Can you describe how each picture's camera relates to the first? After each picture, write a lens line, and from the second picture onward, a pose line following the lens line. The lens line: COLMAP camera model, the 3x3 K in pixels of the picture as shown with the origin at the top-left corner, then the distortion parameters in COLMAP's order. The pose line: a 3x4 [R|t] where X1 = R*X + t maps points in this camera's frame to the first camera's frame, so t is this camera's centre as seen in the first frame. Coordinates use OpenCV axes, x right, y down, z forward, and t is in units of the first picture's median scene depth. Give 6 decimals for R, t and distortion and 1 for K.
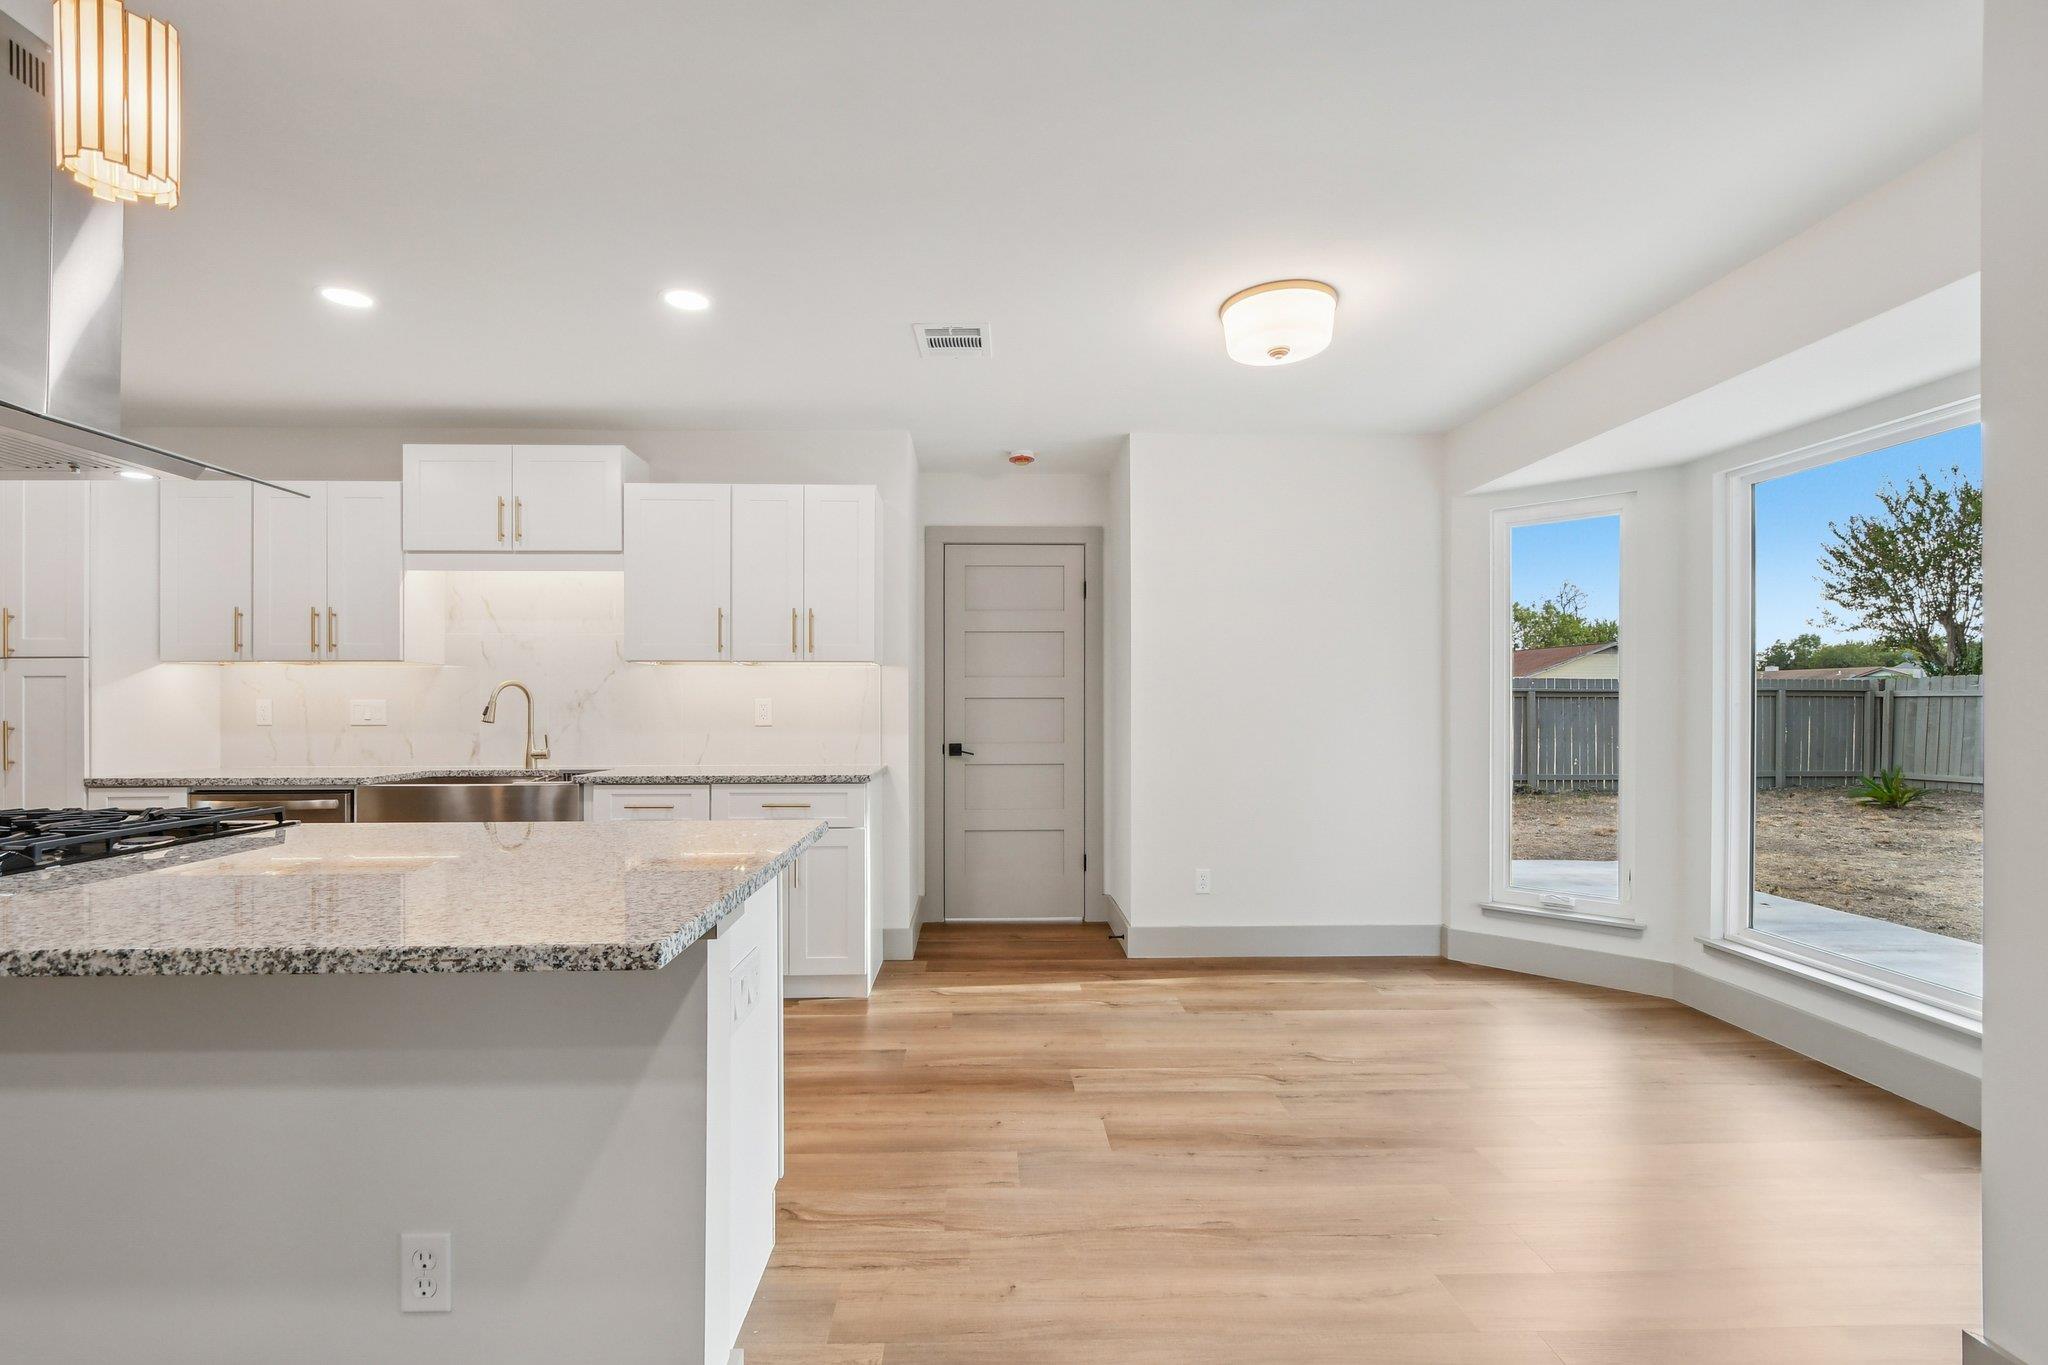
lens RADIAL K [[905.2, 0, 1003.8], [0, 905.2, 706.5], [0, 0, 1]] dist [-0.002002, 0.000518]
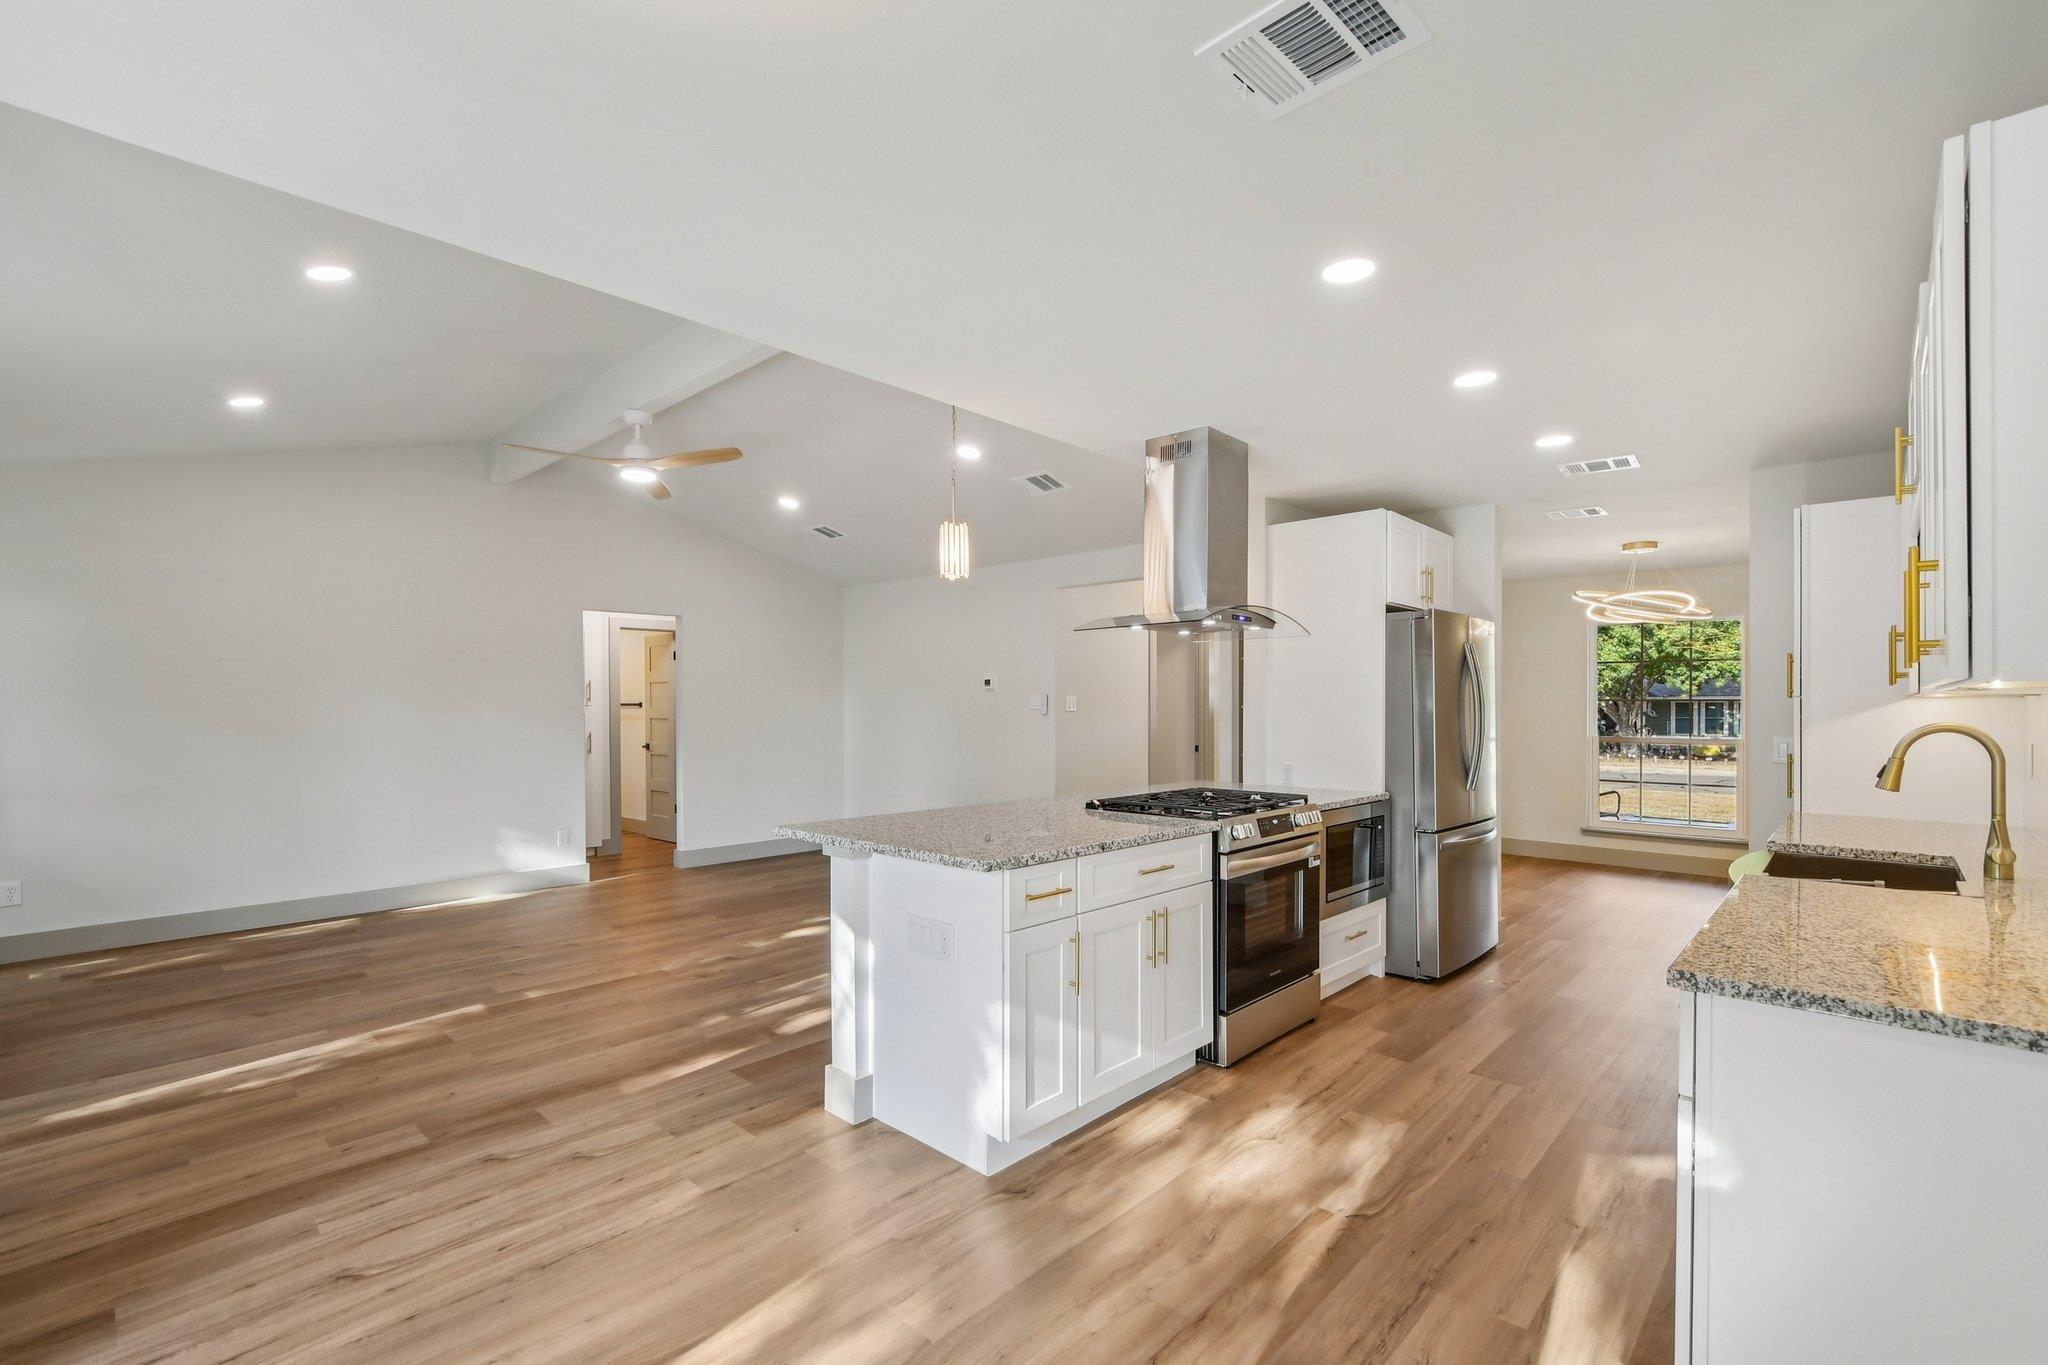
lens RADIAL K [[905.2, 0, 1016.5], [0, 905.2, 713.4], [0, 0, 1]] dist [-0.002002, 0.000518]
pose [[-0.711513, 0.006219, -0.702645, 0.316896], [-0.000307, 0.999958, 0.009162, -0.039754], [0.702672, 0.006735, -0.711482, 0.992483]]
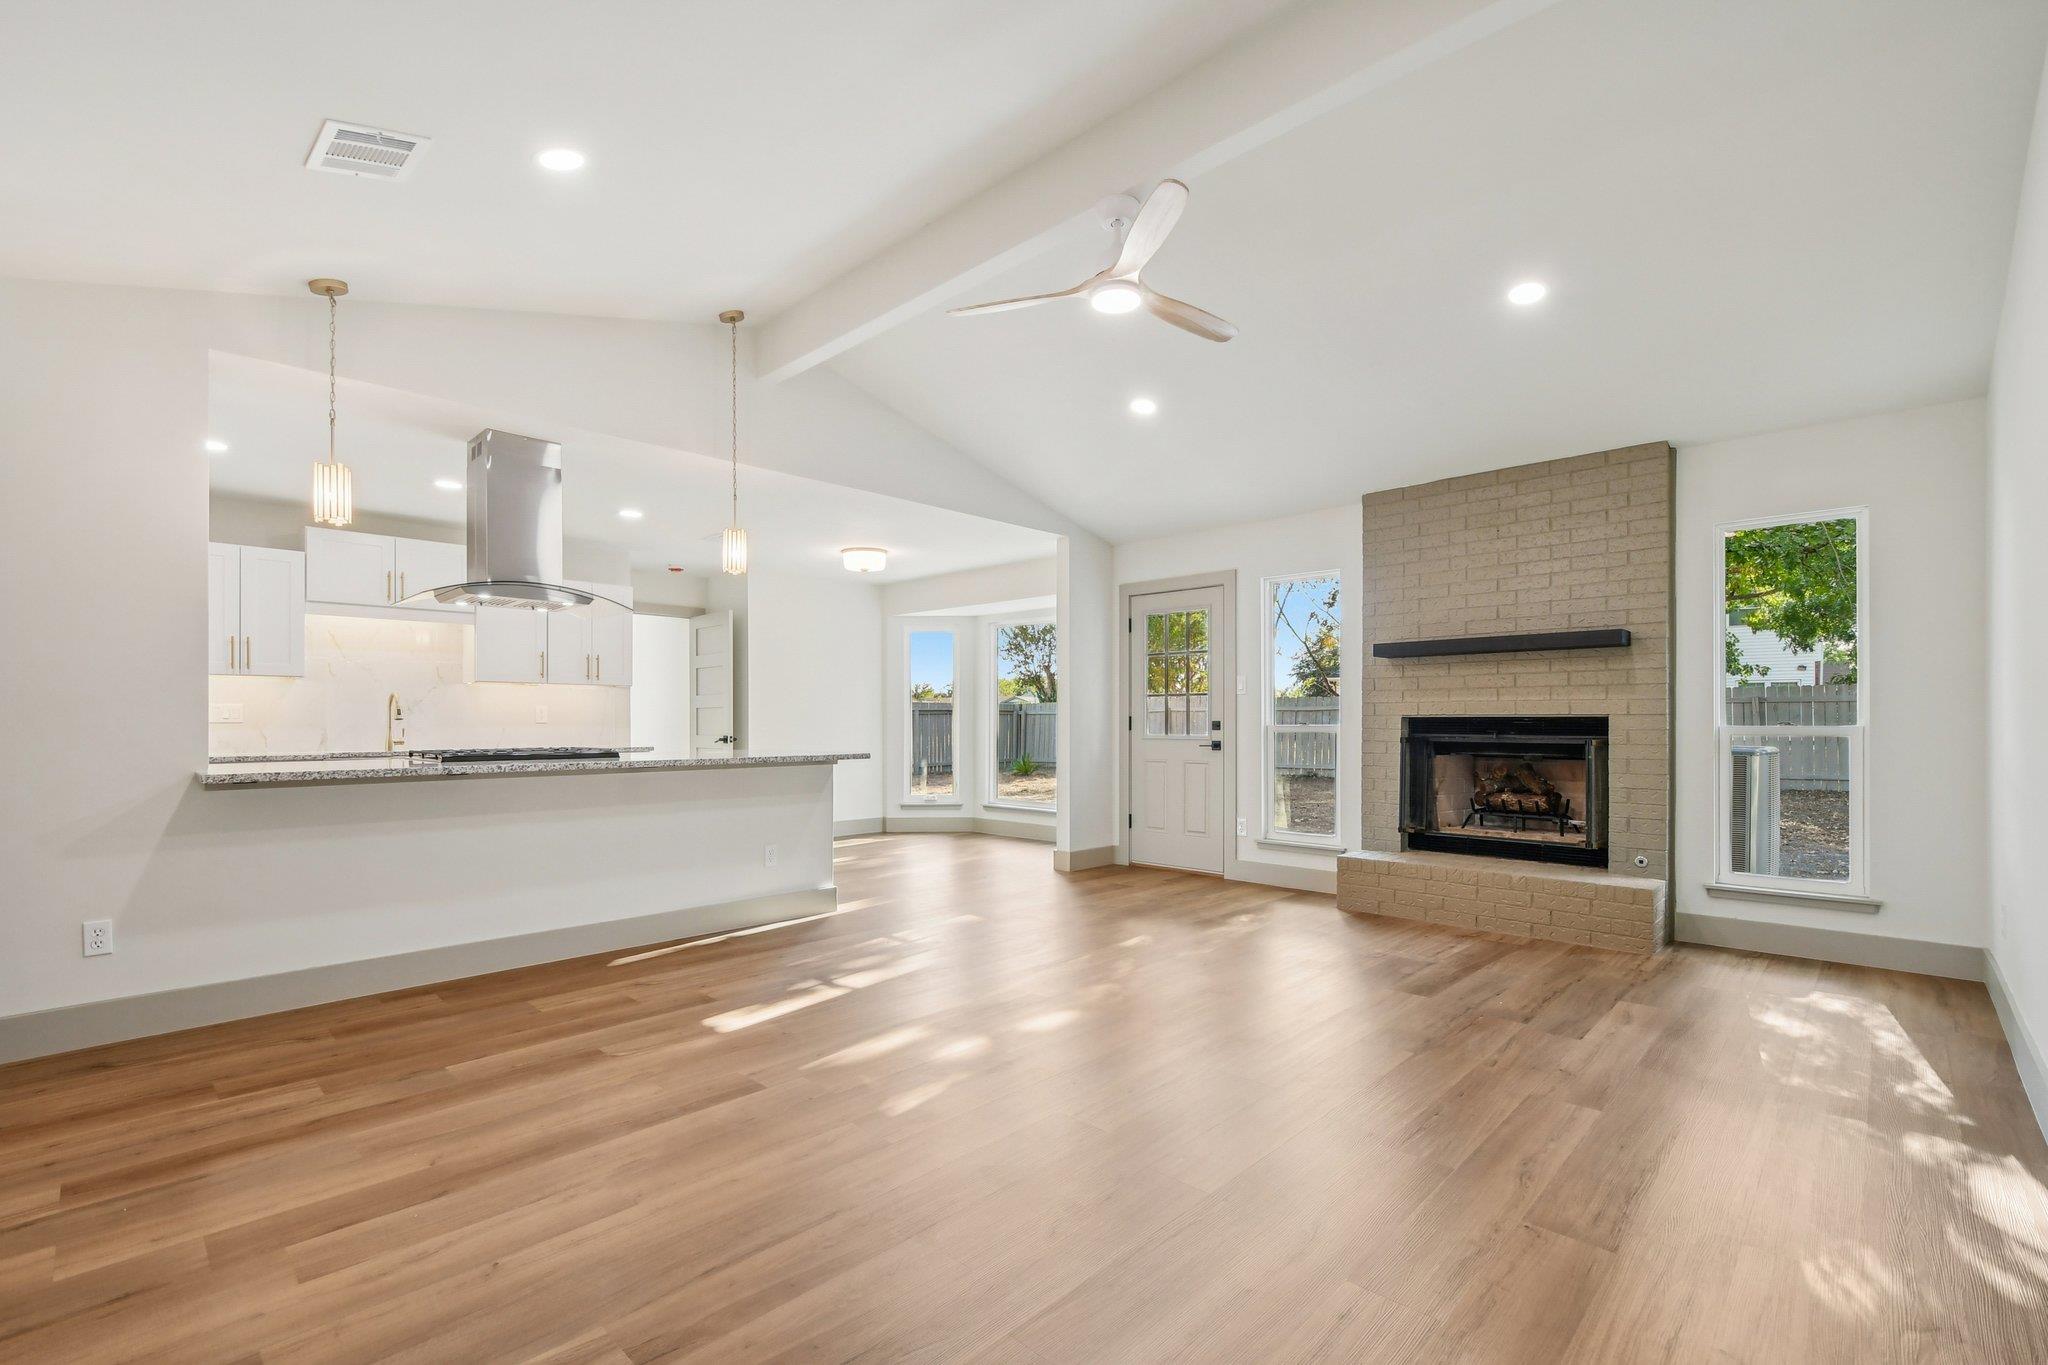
lens RADIAL K [[905.2, 0, 1021.2], [0, 905.2, 698.3], [0, 0, 1]] dist [-0.002002, 0.000518]
pose [[0.712418, 0.016425, 0.701563, -0.828701], [0.005381, 0.999569, -0.028867, 0.030630], [-0.701735, 0.024340, 0.712022, -0.788221]]
